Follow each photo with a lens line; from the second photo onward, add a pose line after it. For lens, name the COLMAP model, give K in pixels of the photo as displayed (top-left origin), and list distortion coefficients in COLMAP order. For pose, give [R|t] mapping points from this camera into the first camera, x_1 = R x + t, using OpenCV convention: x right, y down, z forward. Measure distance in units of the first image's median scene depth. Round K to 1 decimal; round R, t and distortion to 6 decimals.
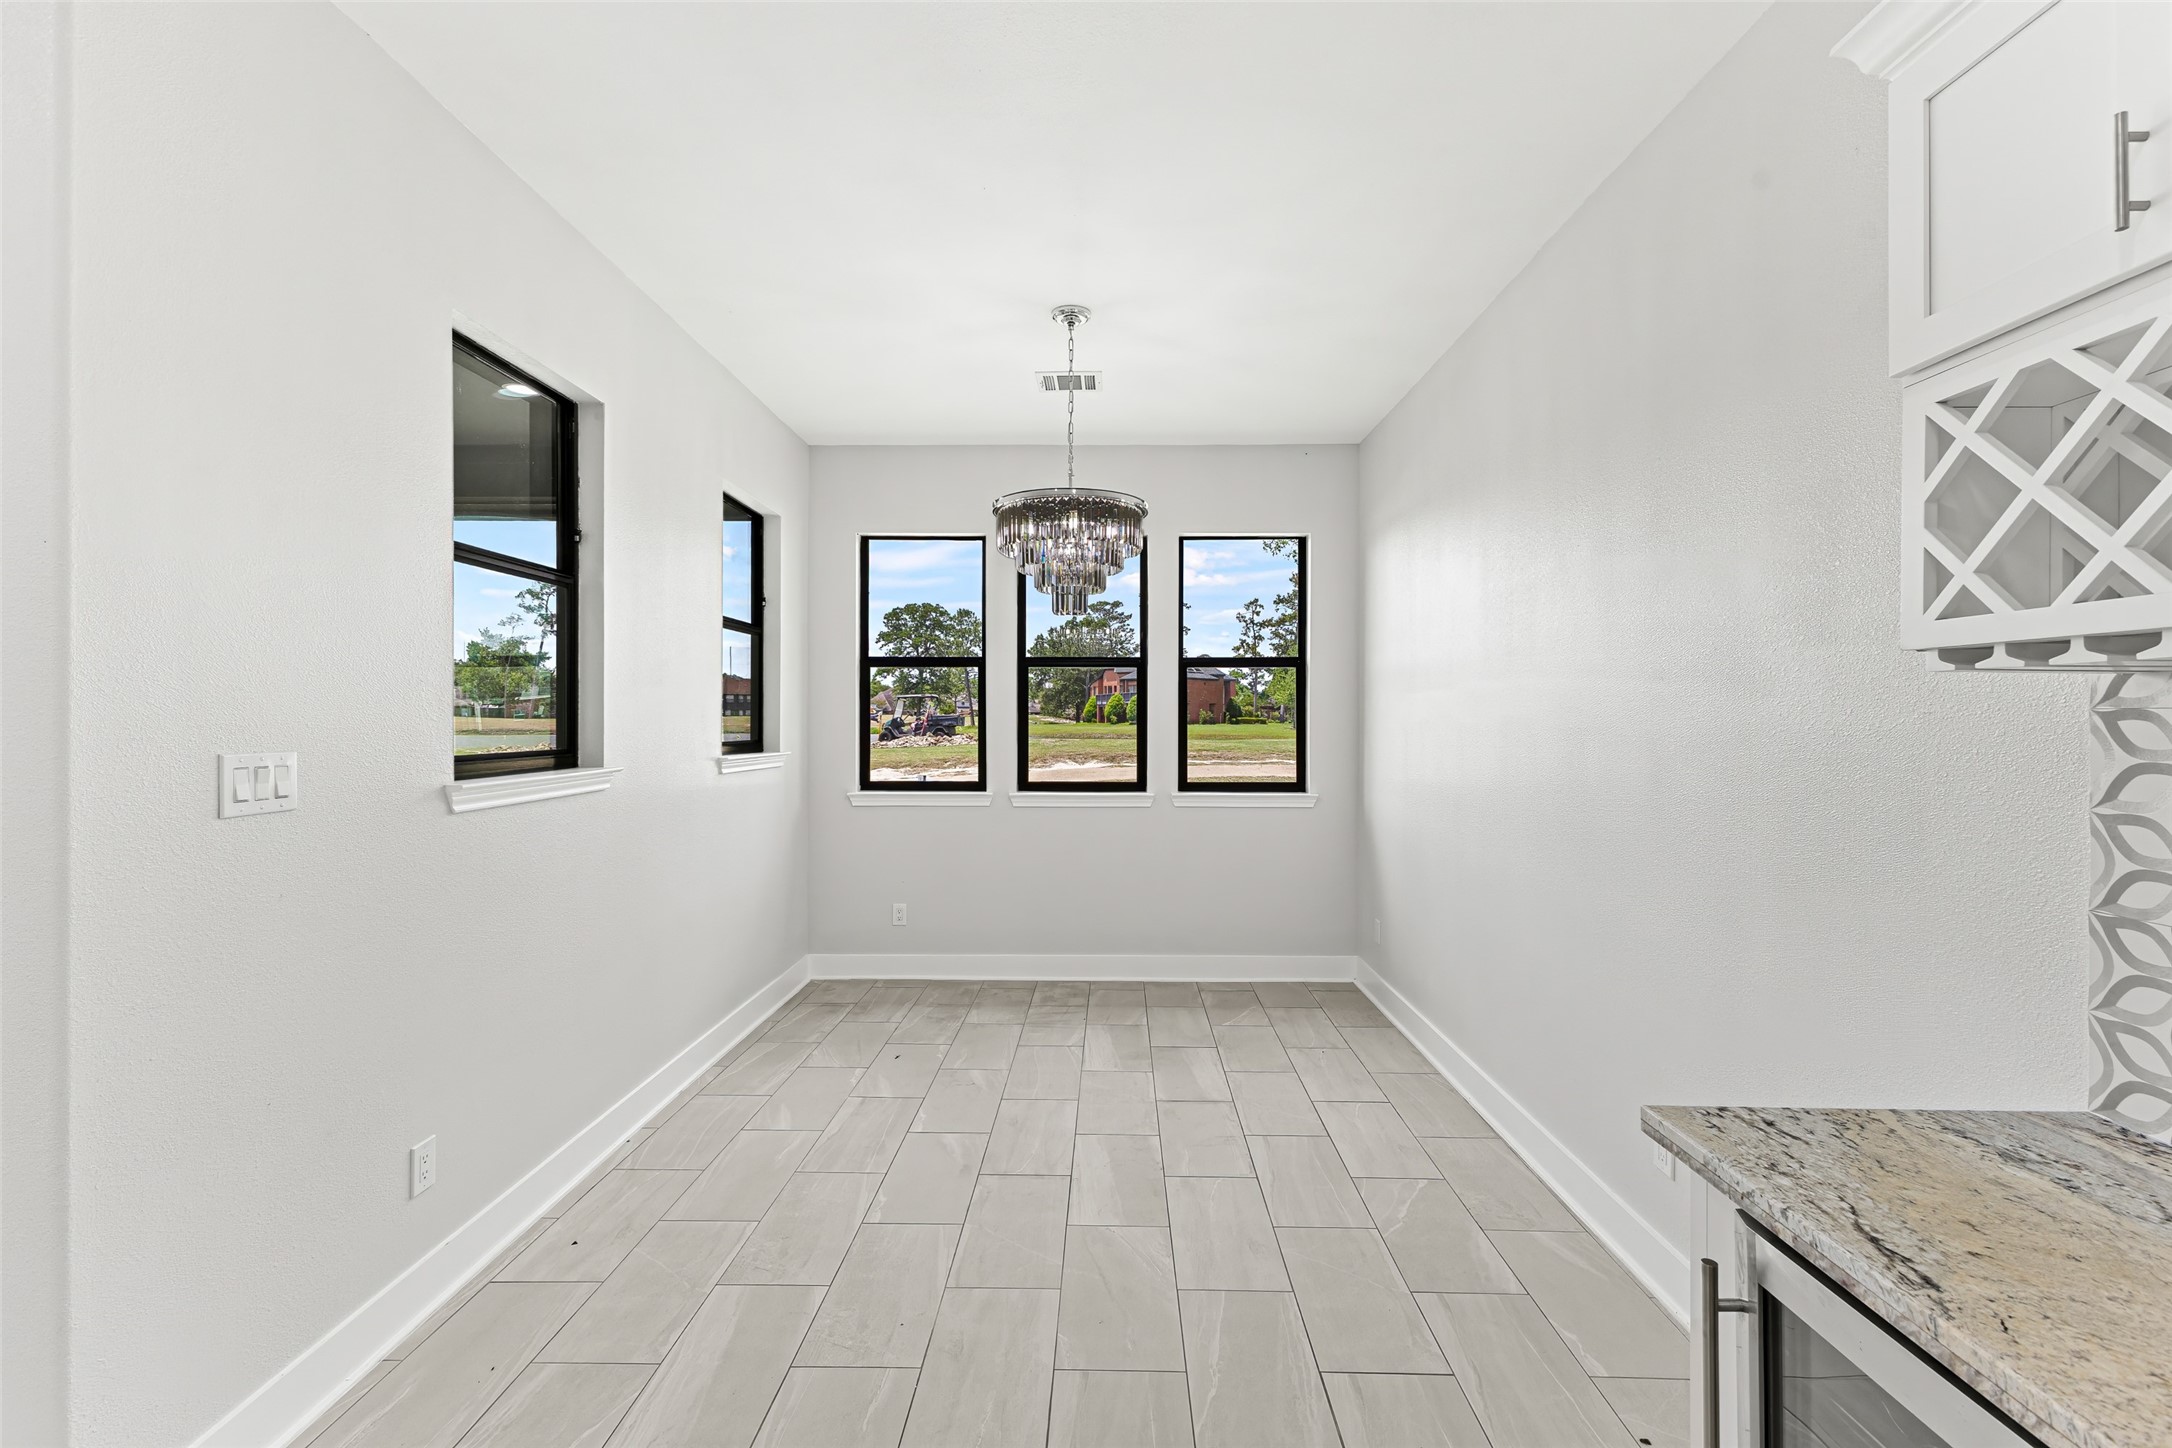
lens RADIAL K [[939.5, 0, 1081.7], [0, 939.5, 723.3], [0, 0, 1]] dist [0.012186, -0.001804]
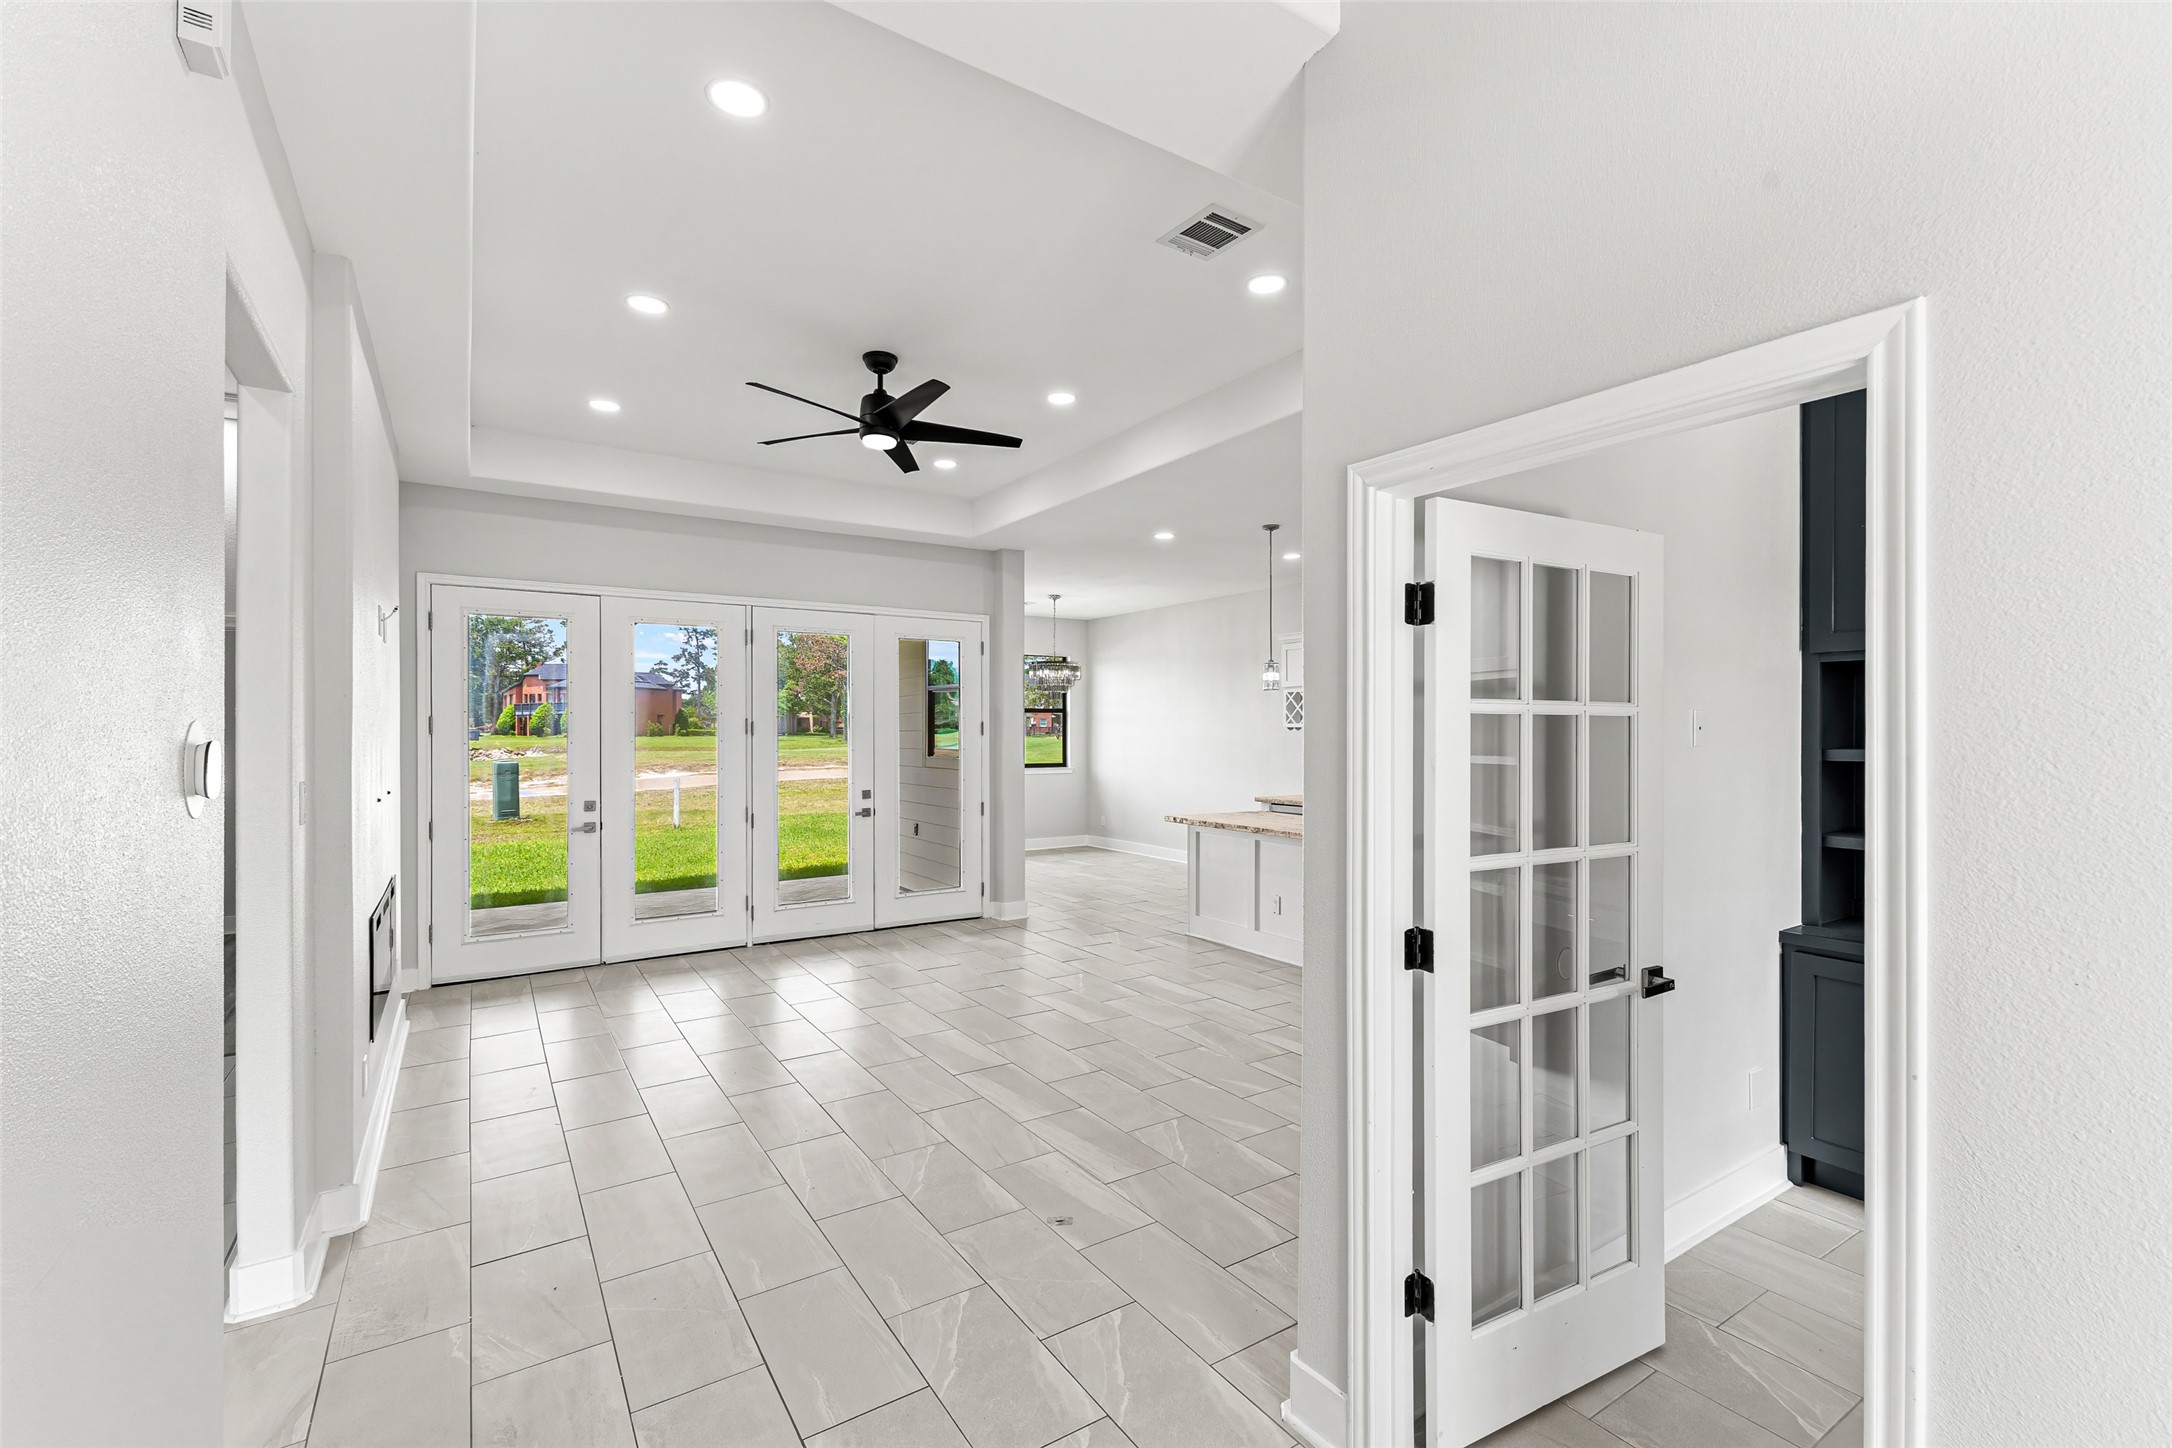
lens RADIAL K [[939.5, 0, 1096.3], [0, 939.5, 732.5], [0, 0, 1]] dist [0.012186, -0.001804]
pose [[0.819427, -0.003177, 0.573174, -0.502074], [0.004212, 0.999991, -0.000478, -0.004831], [-0.573168, 0.002806, 0.819433, -0.460390]]
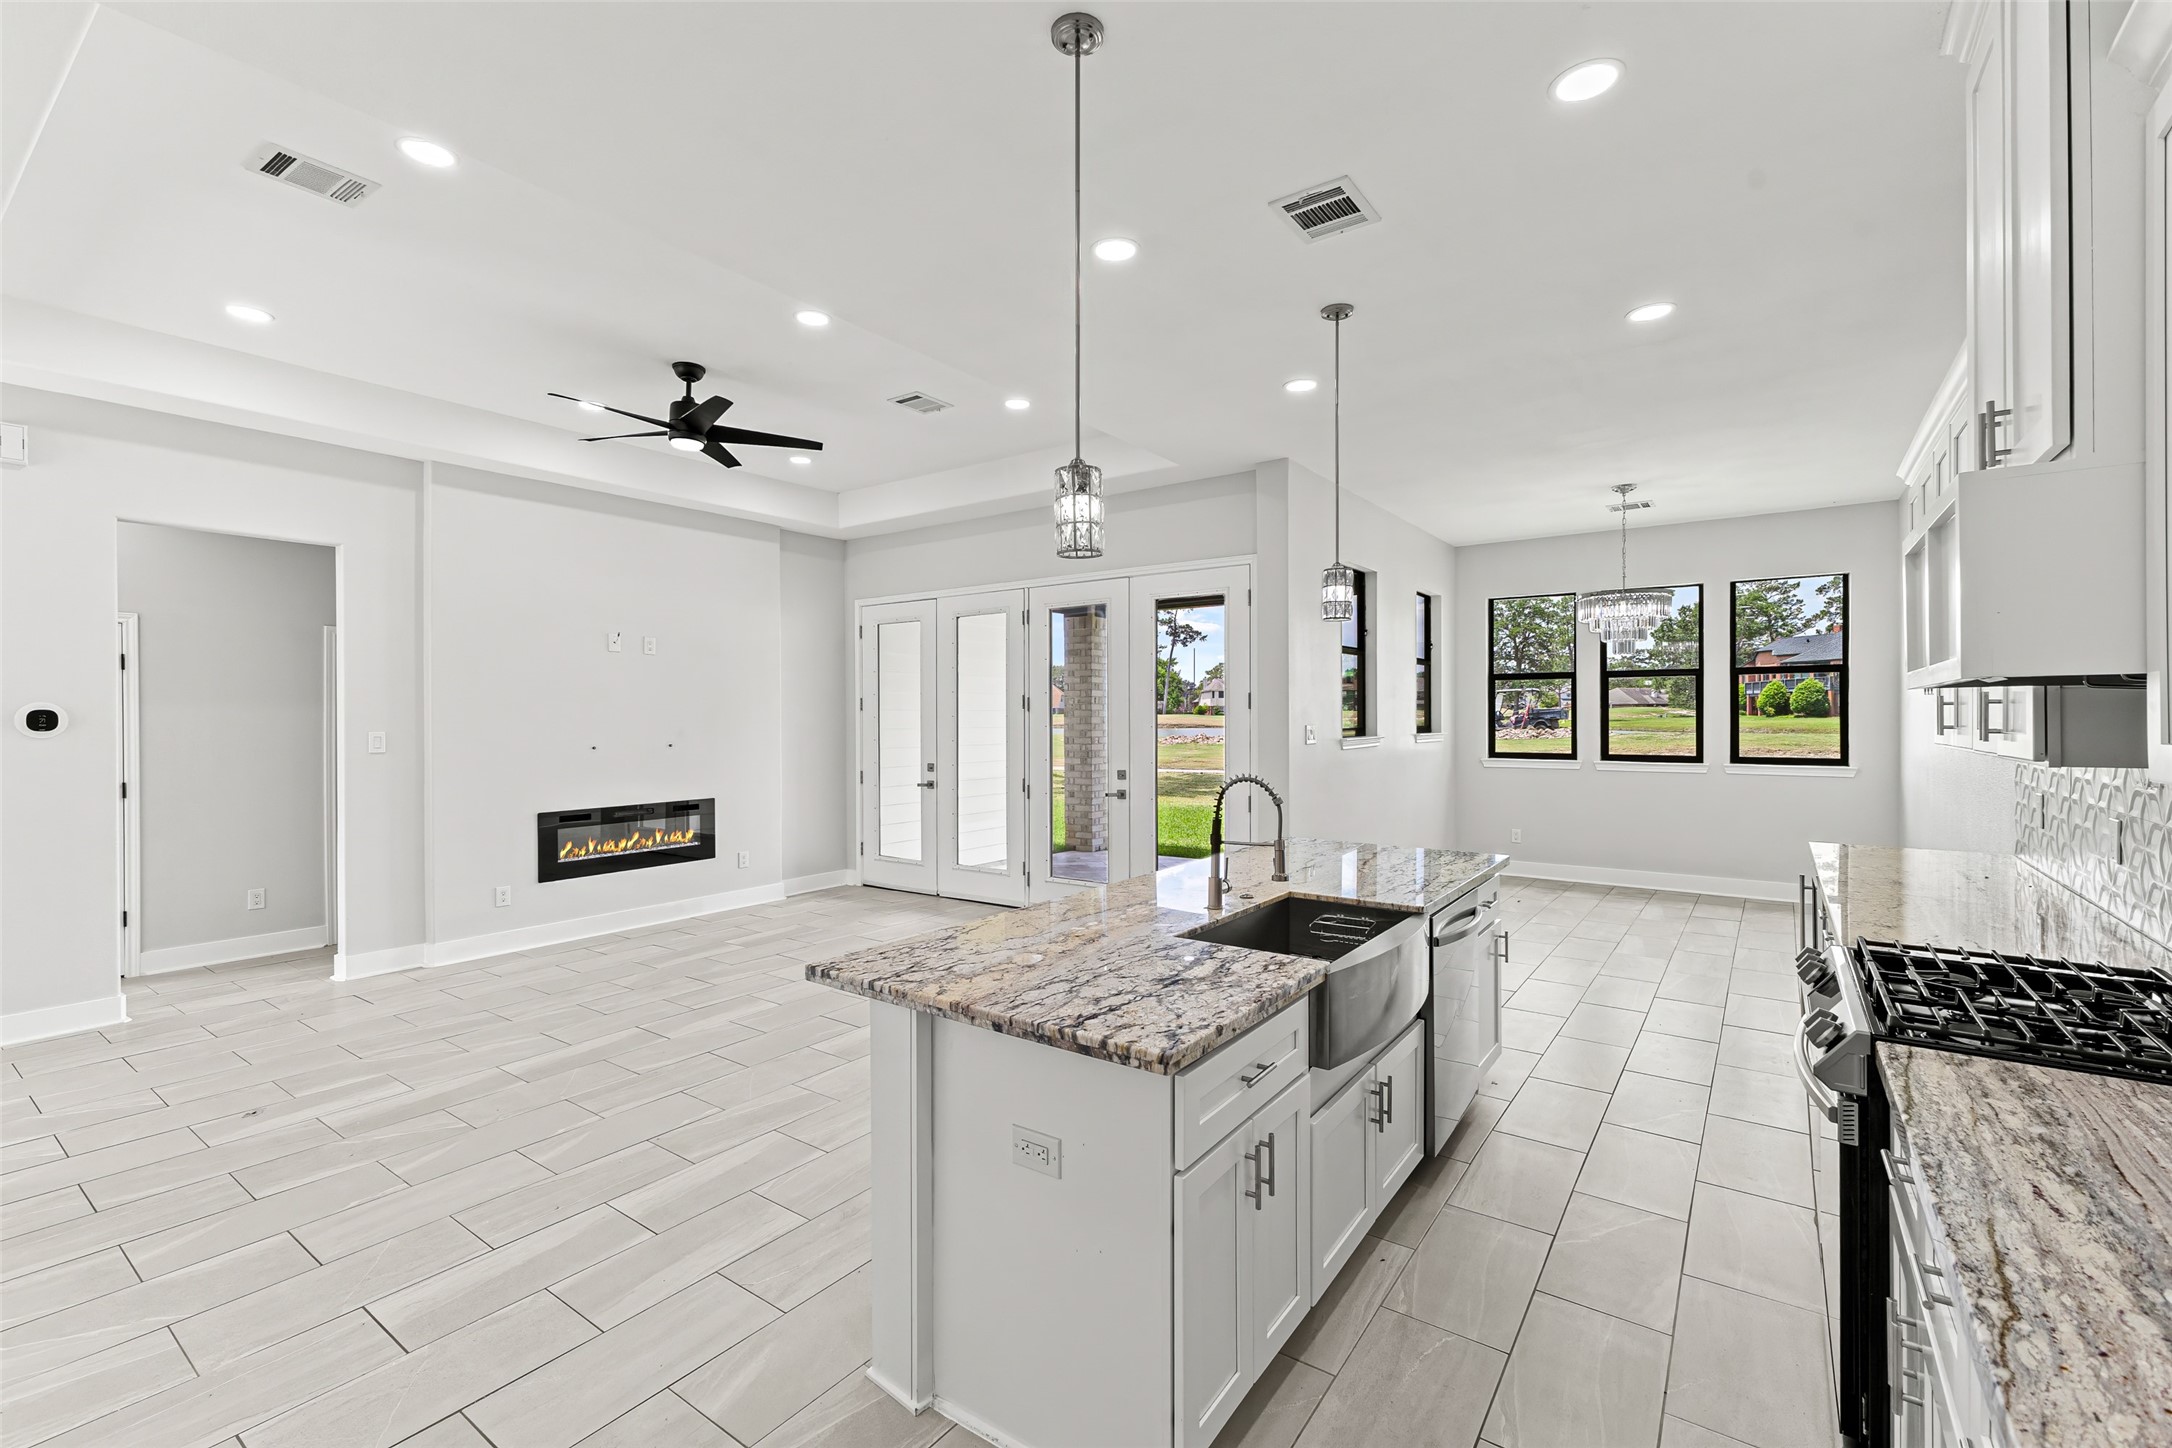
lens RADIAL K [[939.5, 0, 1088.0], [0, 939.5, 719.6], [0, 0, 1]] dist [0.012186, -0.001804]
pose [[0.826483, -0.002479, -0.562956, 0.050234], [0.003671, 0.999993, 0.000985, 0.001188], [0.562950, -0.002880, 0.826486, -0.342228]]
